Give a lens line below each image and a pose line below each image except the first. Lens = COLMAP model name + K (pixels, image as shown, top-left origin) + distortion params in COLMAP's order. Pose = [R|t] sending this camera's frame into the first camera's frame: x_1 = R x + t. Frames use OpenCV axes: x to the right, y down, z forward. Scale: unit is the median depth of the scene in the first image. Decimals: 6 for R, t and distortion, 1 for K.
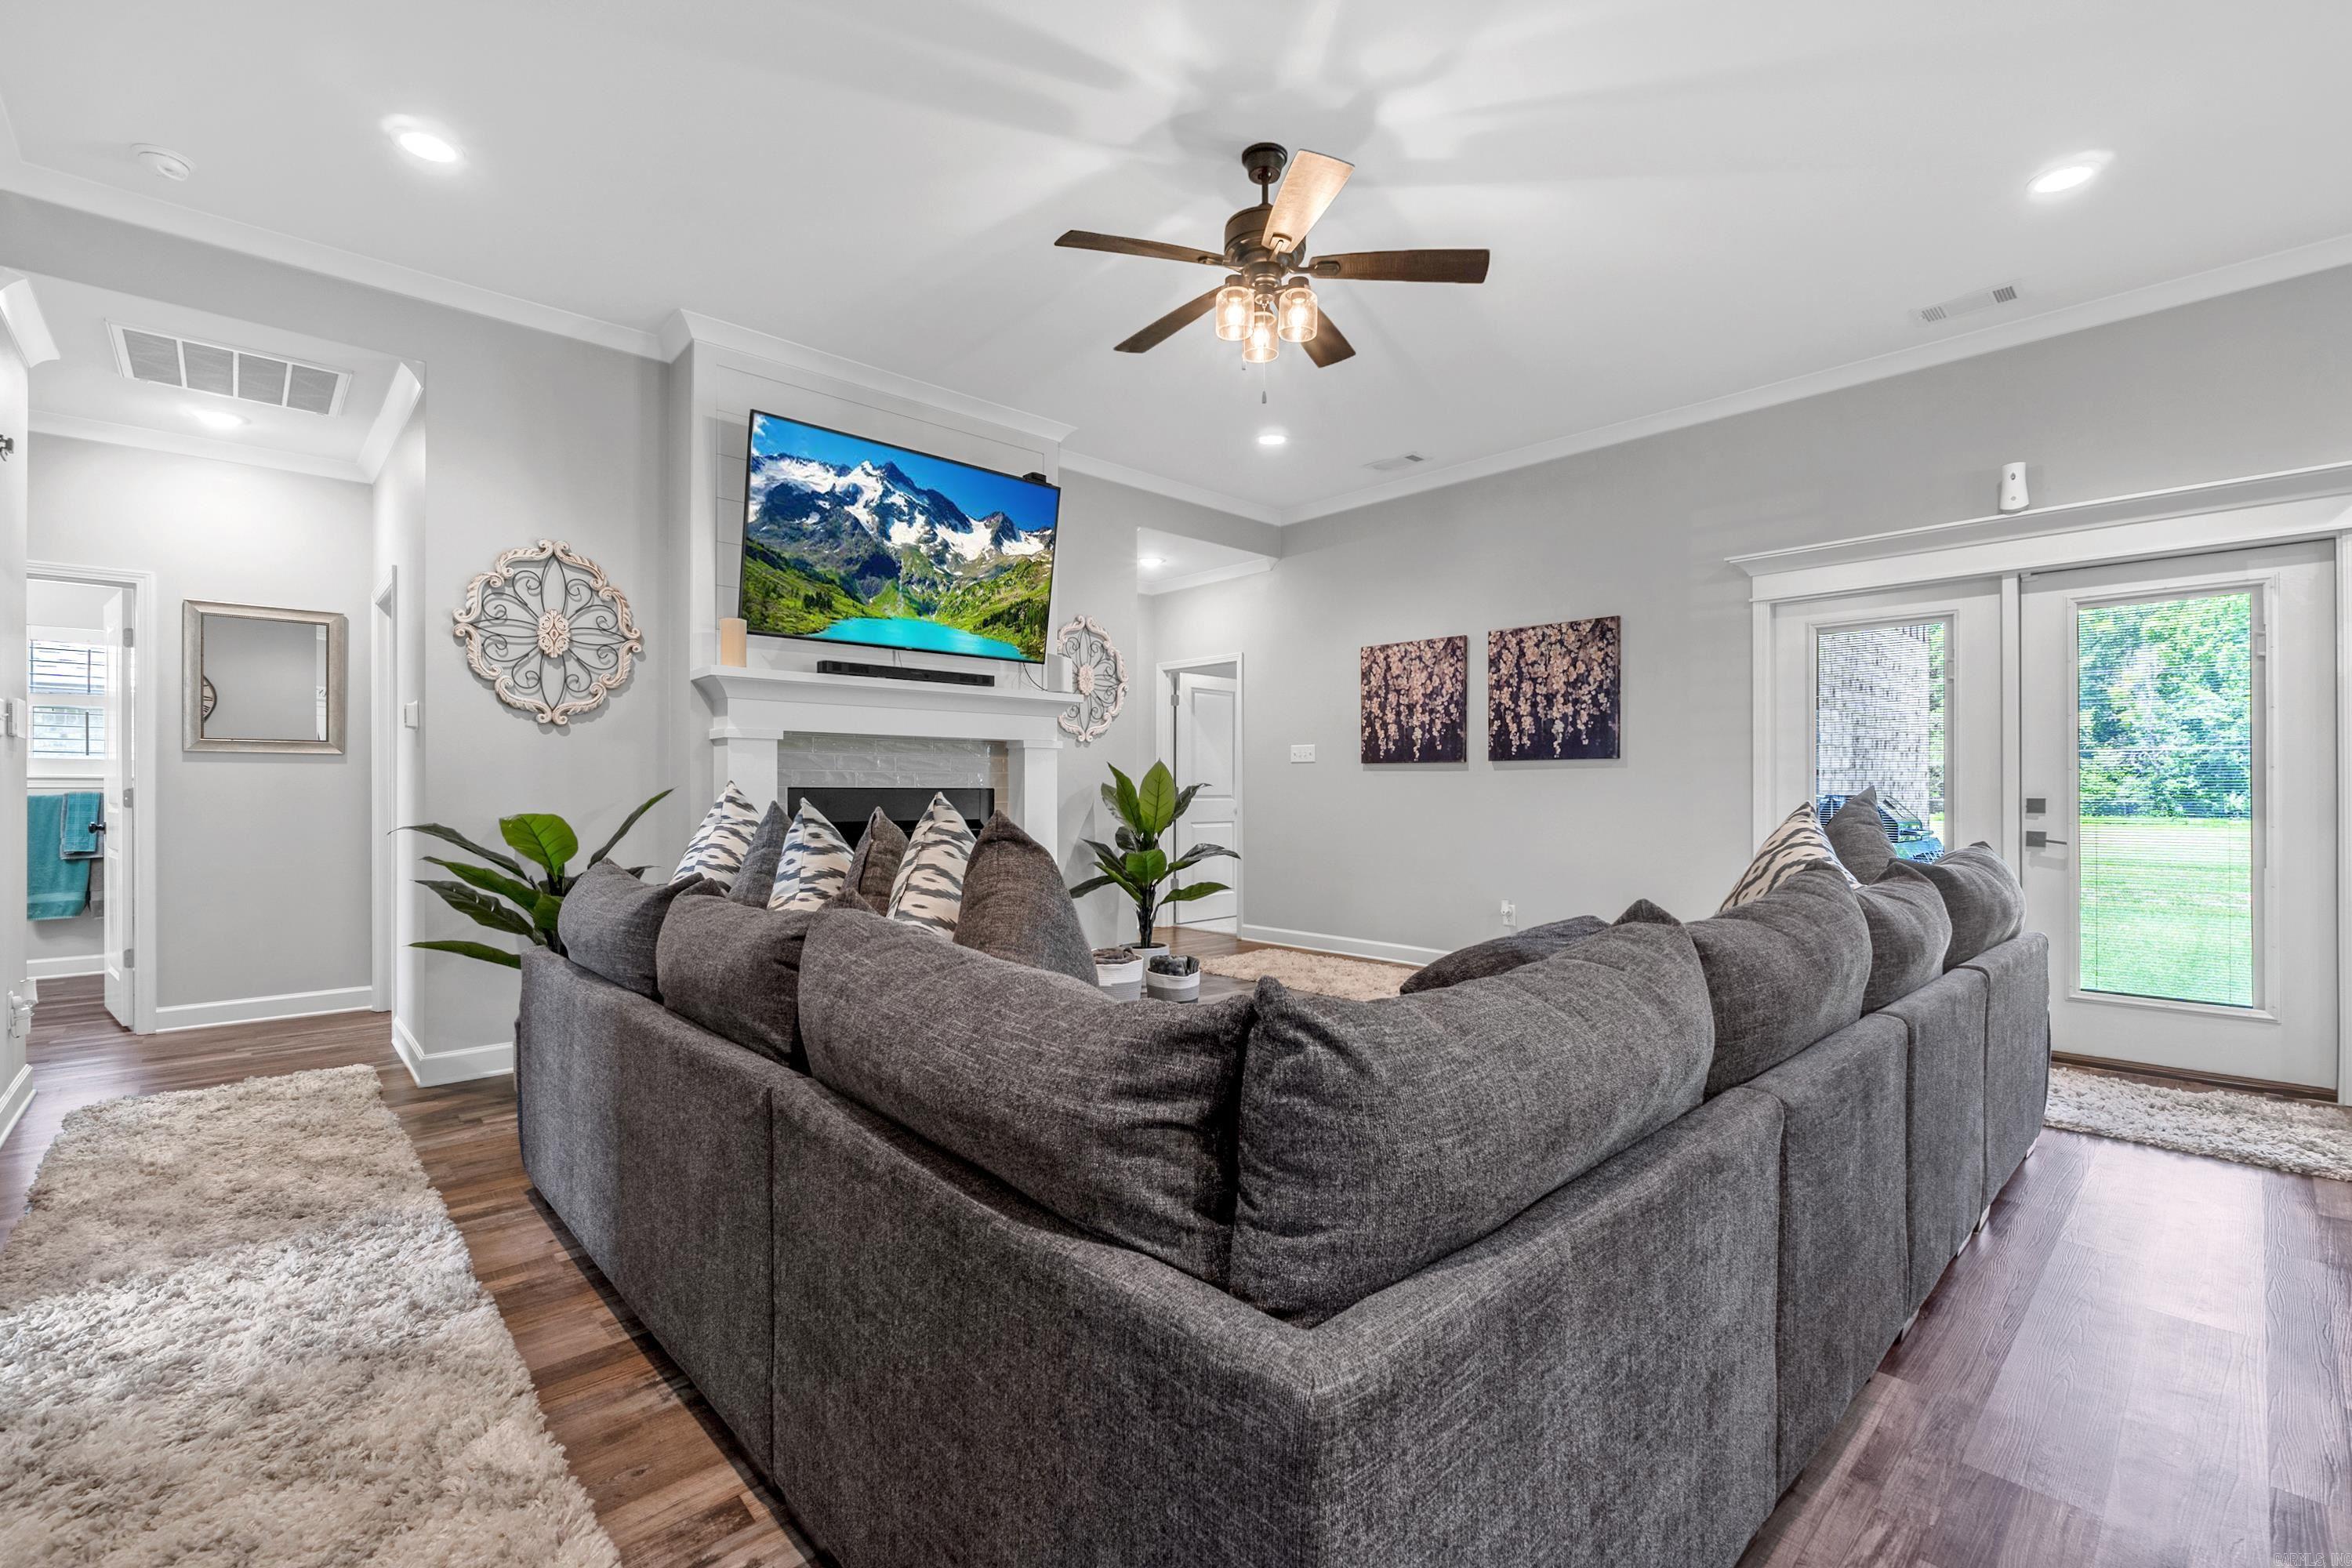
lens RADIAL K [[1025.6, 0, 1157.2], [0, 1025.6, 791.1], [0, 0, 1]] dist [-0.001430, -0.000152]
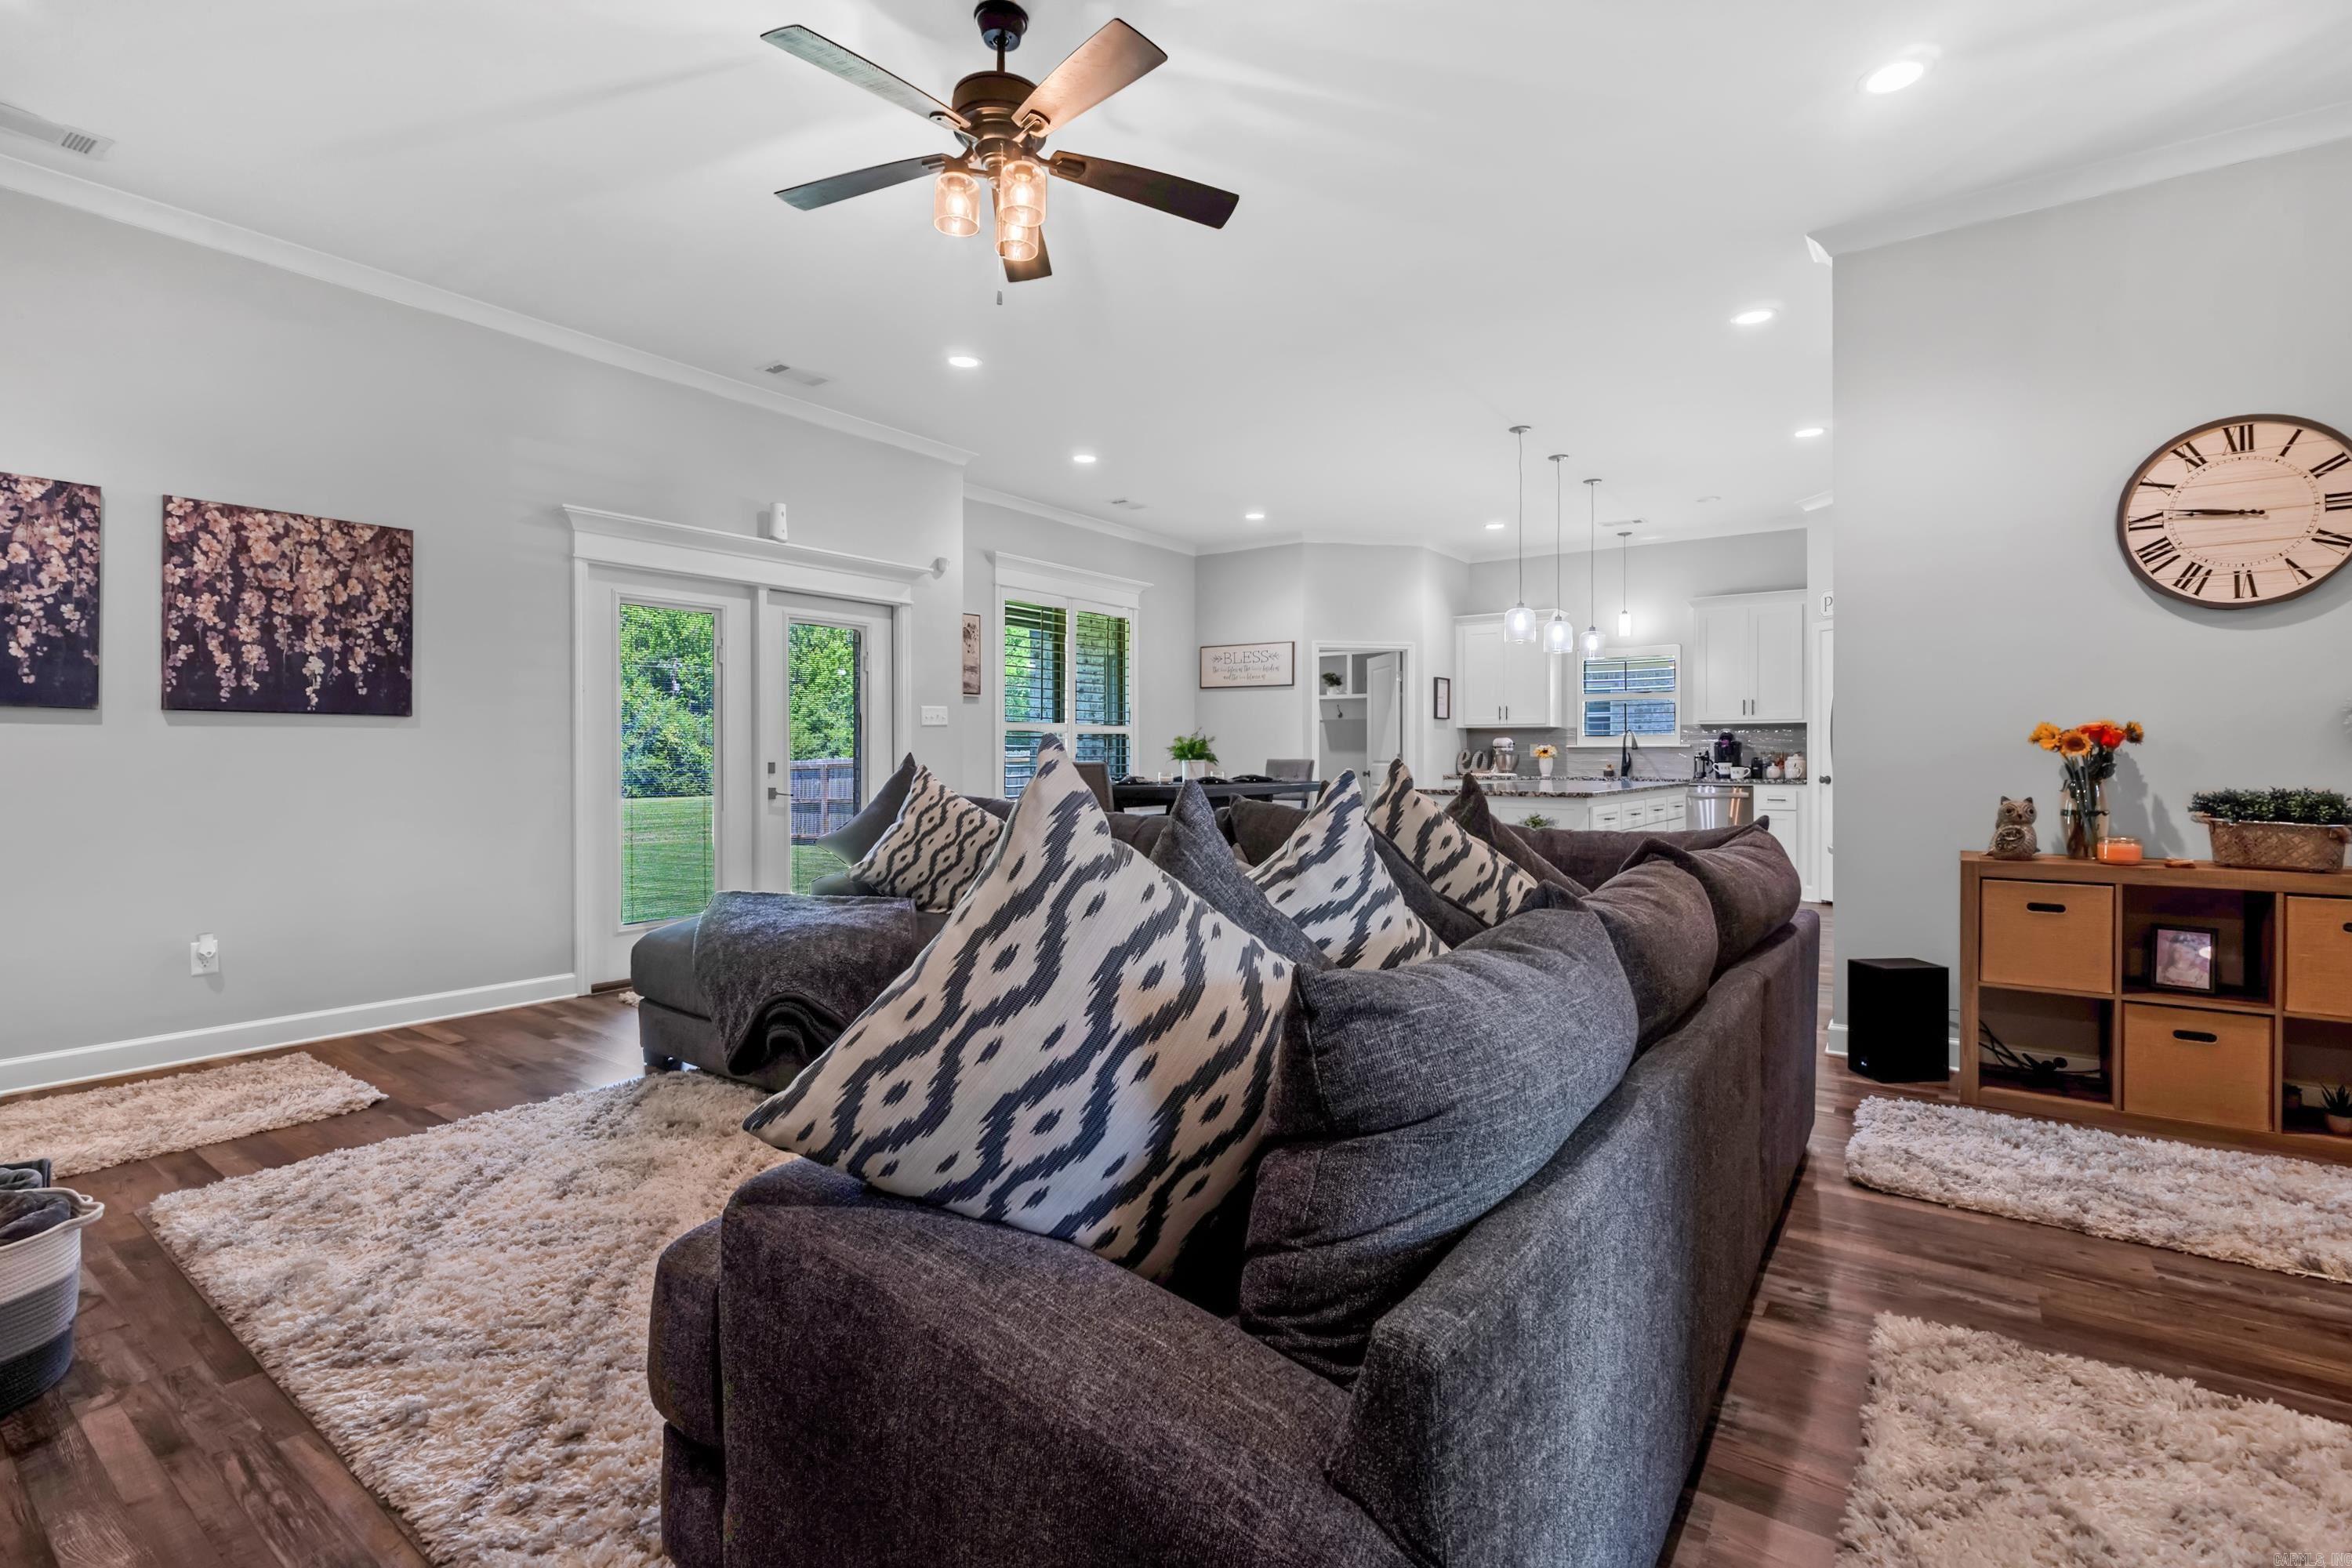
lens RADIAL K [[1057.2, 0, 1228.5], [0, 1057.2, 750.2], [0, 0, 1]] dist [-0.001602, -0.000199]
pose [[-0.226934, 0.000926, 0.973910, -0.460915], [0.001431, 0.999999, -0.000618, -0.004816], [-0.973909, 0.001253, -0.226935, 0.583188]]
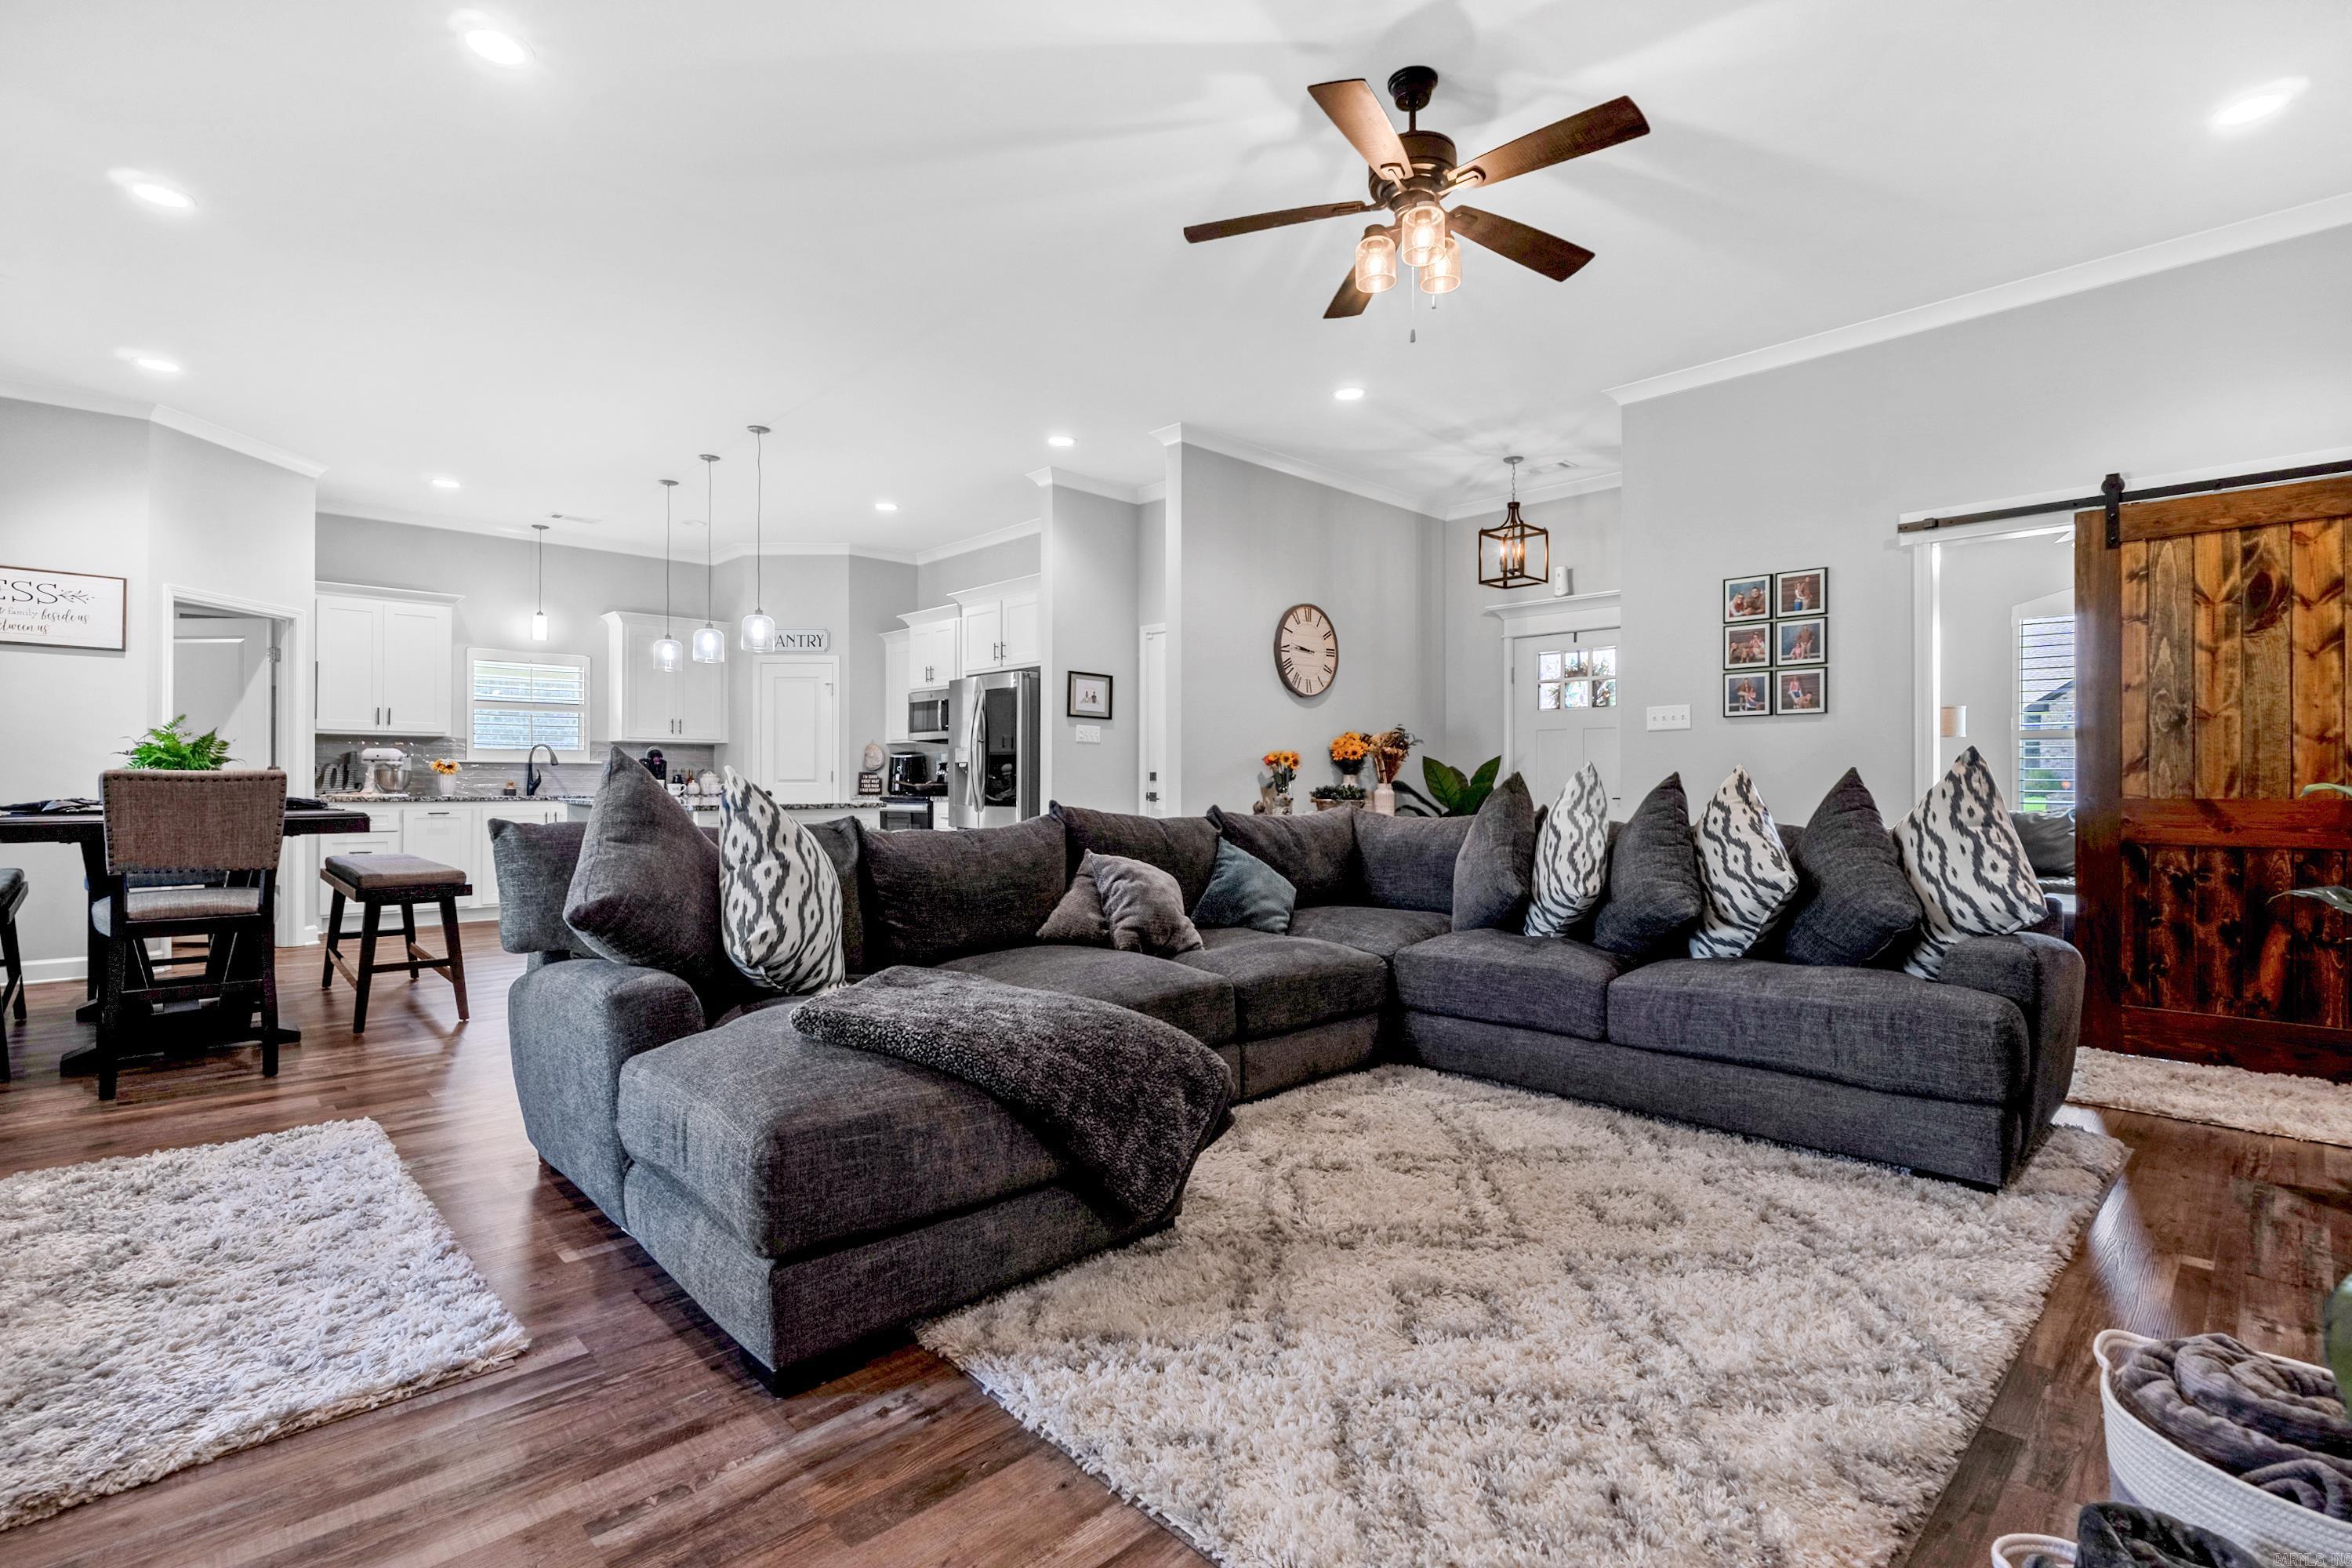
lens RADIAL K [[1046.7, 0, 1146.1], [0, 1046.7, 779.3], [0, 0, 1]] dist [0.000362, 0.000102]
pose [[-0.999983, -0.004506, 0.003748, 0.200546], [-0.004513, 0.999988, -0.001905, 0.013503], [-0.003739, -0.001922, -0.999991, 1.122628]]
